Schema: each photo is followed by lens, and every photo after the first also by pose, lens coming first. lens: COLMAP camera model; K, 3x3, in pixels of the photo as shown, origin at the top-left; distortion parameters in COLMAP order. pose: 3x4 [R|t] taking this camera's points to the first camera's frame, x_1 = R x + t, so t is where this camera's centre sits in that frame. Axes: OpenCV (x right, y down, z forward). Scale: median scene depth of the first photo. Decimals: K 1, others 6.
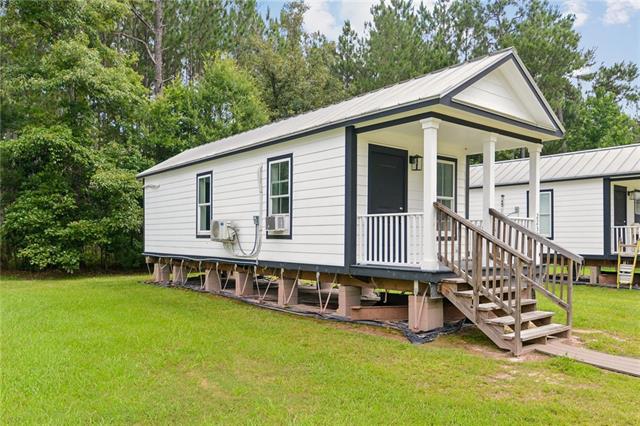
lens RADIAL K [[509.0, 0, 318.1], [0, 509.0, 242.0], [0, 0, 1]] dist [0.002865, 0.001177]
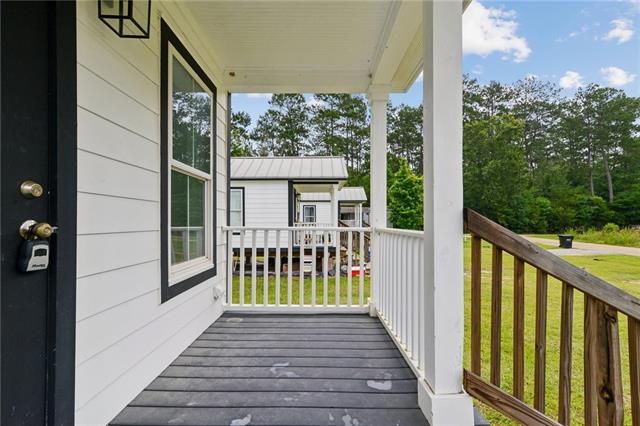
lens RADIAL K [[295.0, 0, 319.6], [0, 295.0, 220.0], [0, 0, 1]] dist [0.000128, 0.000133]
pose [[0.629545, -0.001072, 0.776963, 0.088757], [0.008531, 0.999948, -0.005534, -0.032598], [-0.776917, 0.010112, 0.629522, 0.528473]]
